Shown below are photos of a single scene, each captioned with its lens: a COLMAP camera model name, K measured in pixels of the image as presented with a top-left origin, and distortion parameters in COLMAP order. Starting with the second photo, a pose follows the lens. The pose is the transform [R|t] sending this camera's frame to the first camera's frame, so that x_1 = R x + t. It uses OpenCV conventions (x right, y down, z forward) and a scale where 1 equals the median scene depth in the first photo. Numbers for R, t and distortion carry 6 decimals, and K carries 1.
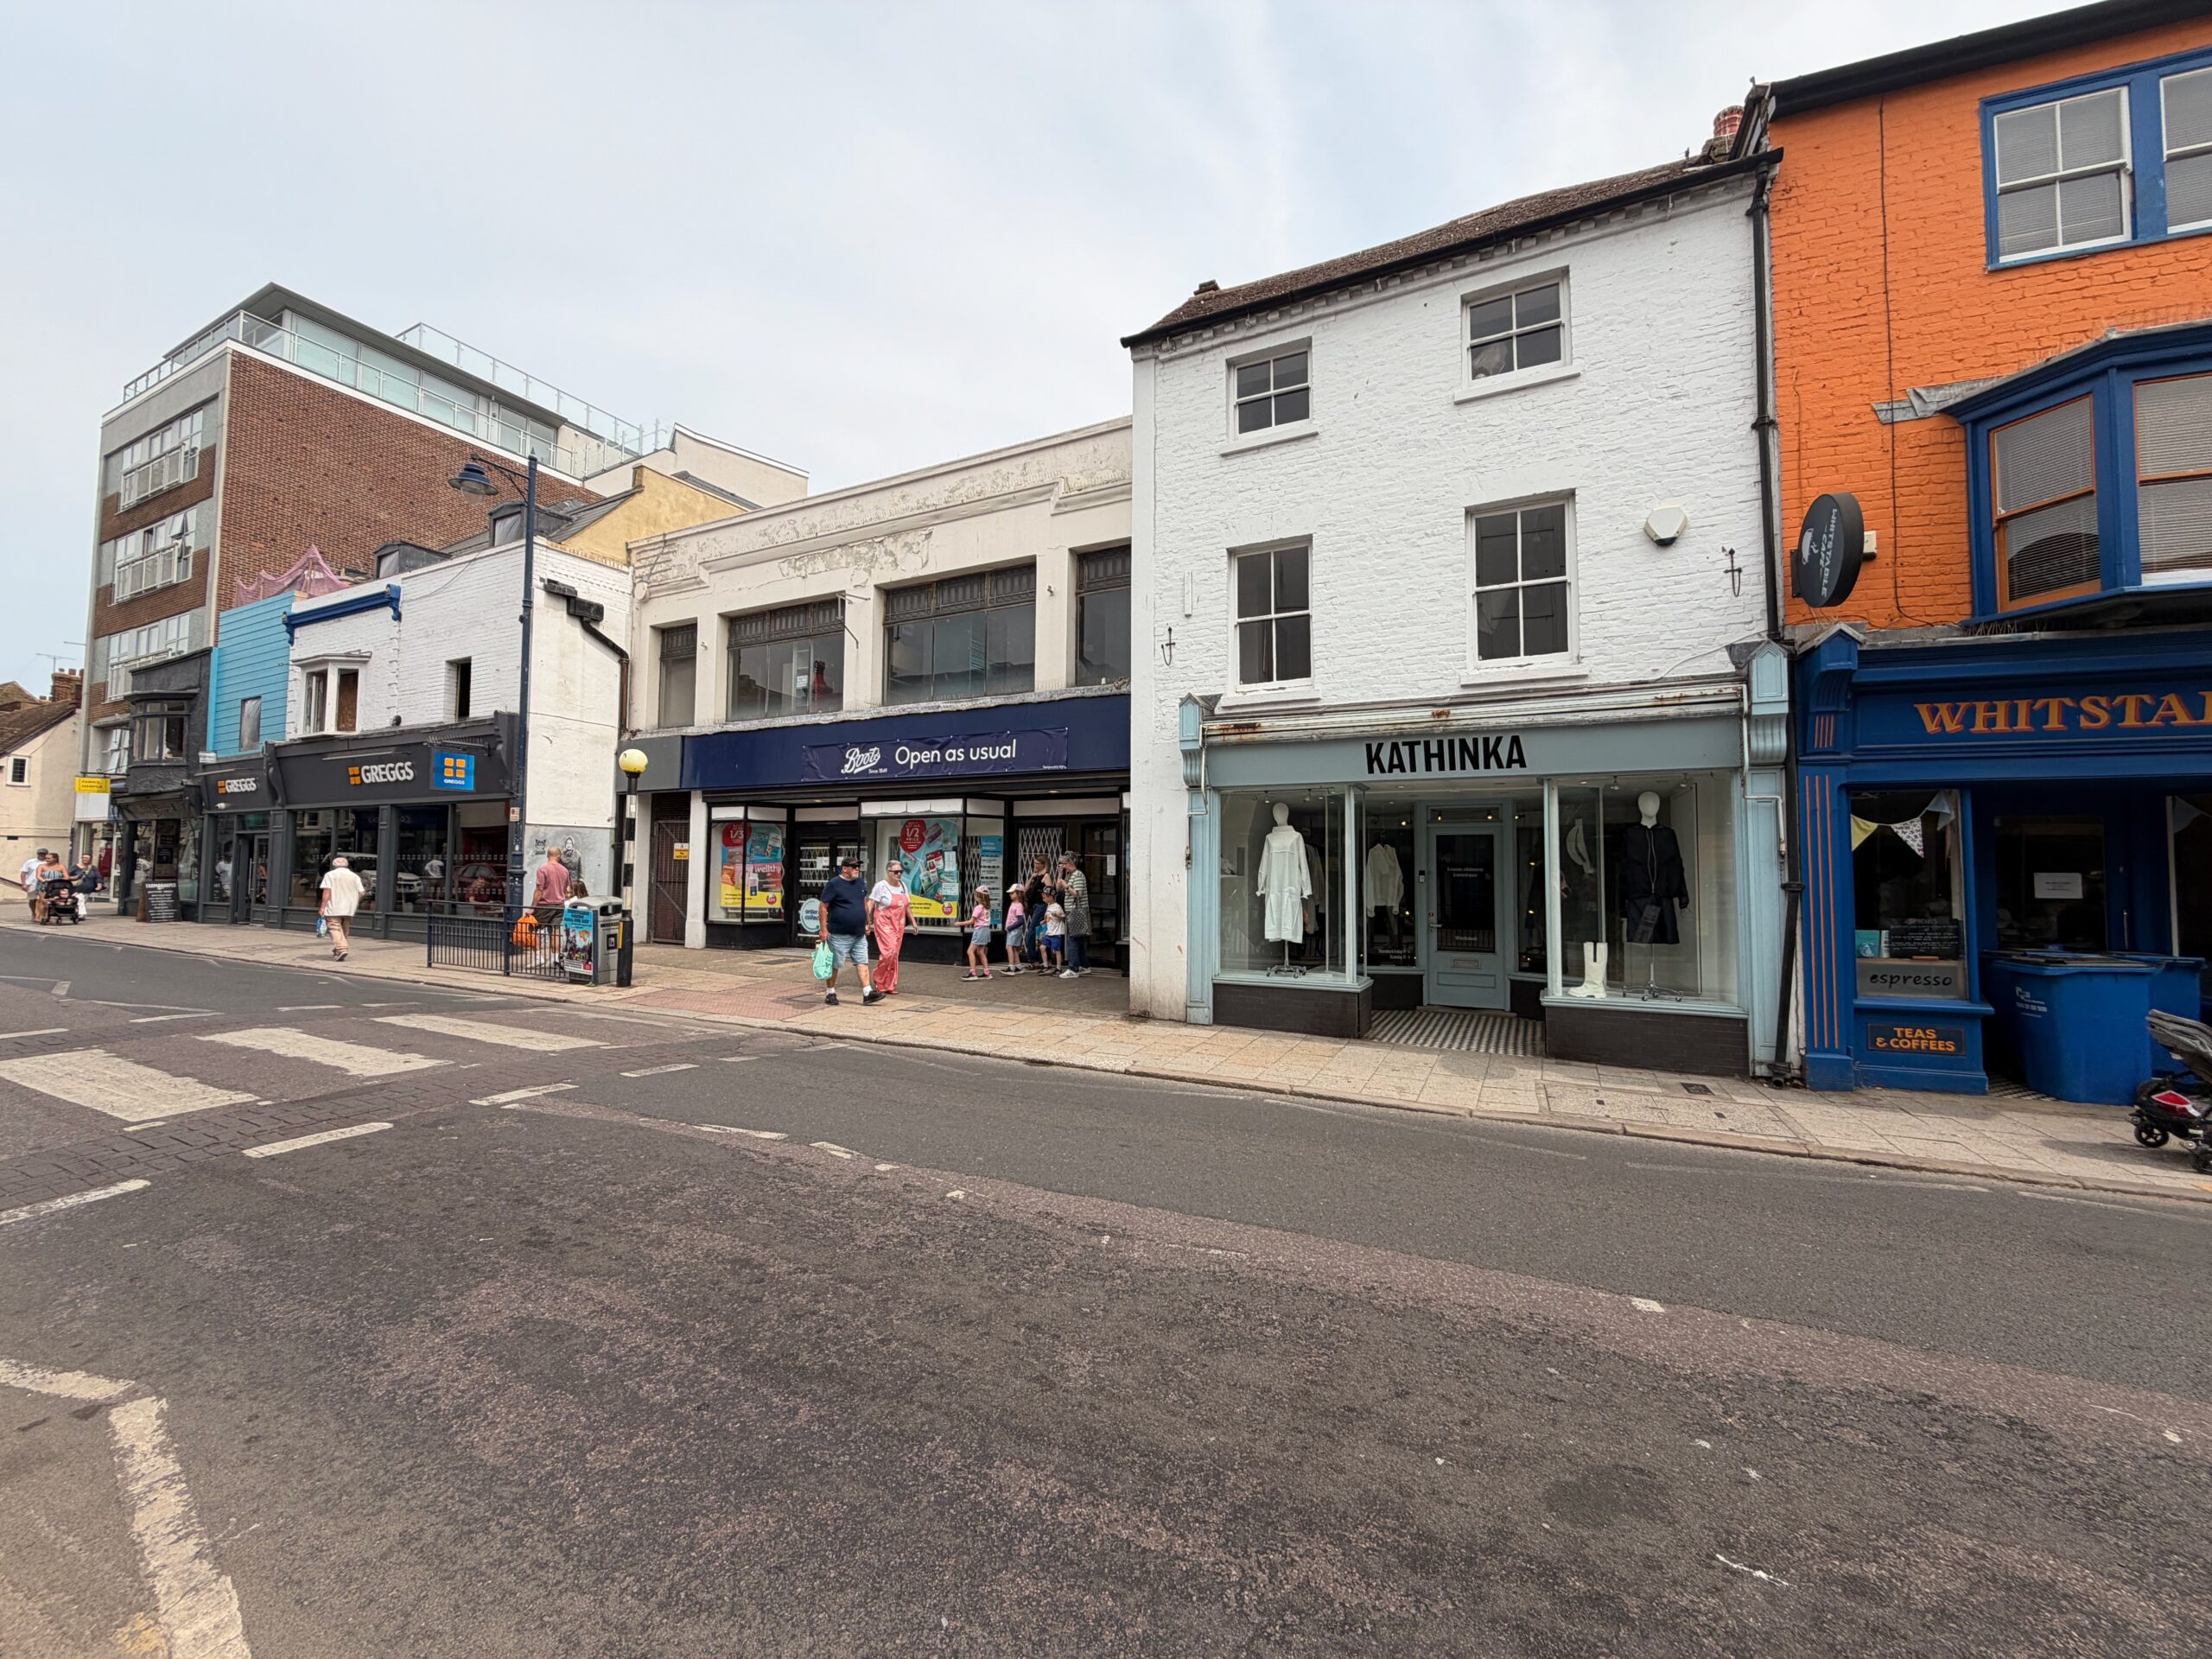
lens RADIAL K [[882.0, 0, 1095.9], [0, 882.0, 826.8], [0, 0, 1]] dist [-0.002522, 0.000438]
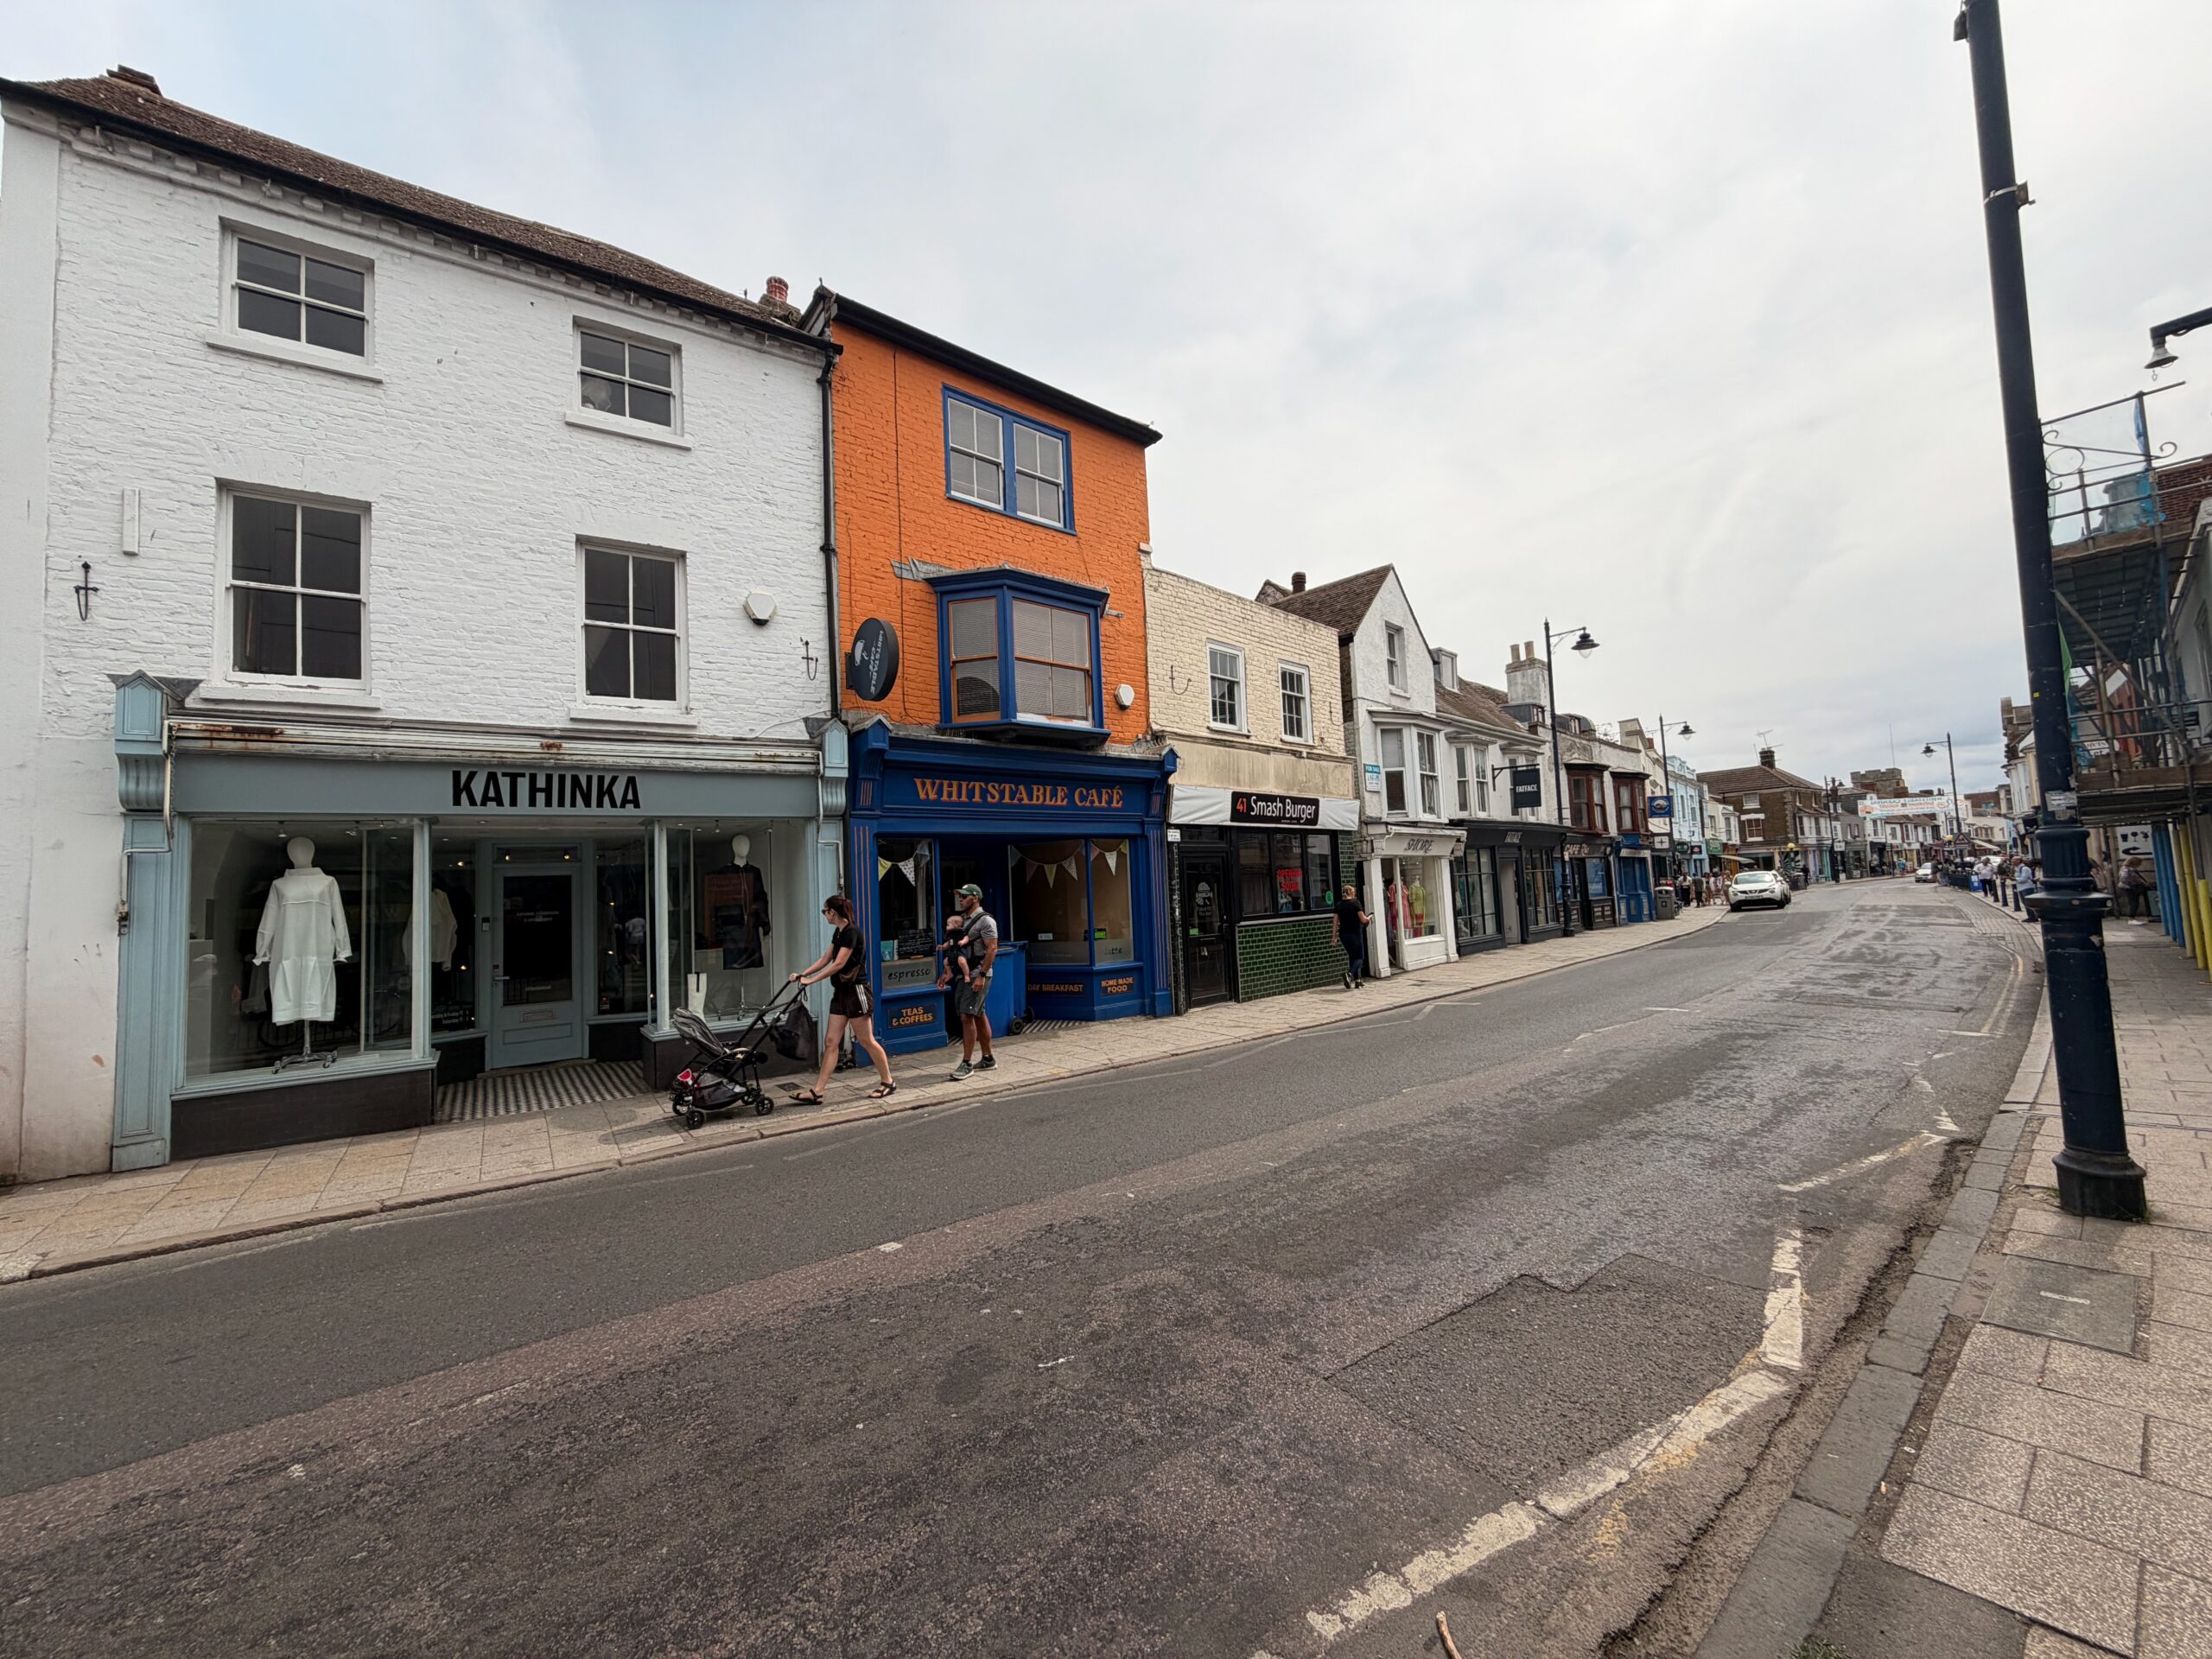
lens RADIAL K [[879.1, 0, 1104.5], [0, 879.1, 827.1], [0, 0, 1]] dist [-0.001674, 0.000054]
pose [[0.475129, 0.031682, 0.879346, -0.145301], [0.006559, 0.999196, -0.039544, -0.002182], [-0.879892, 0.024557, 0.474539, 0.049222]]
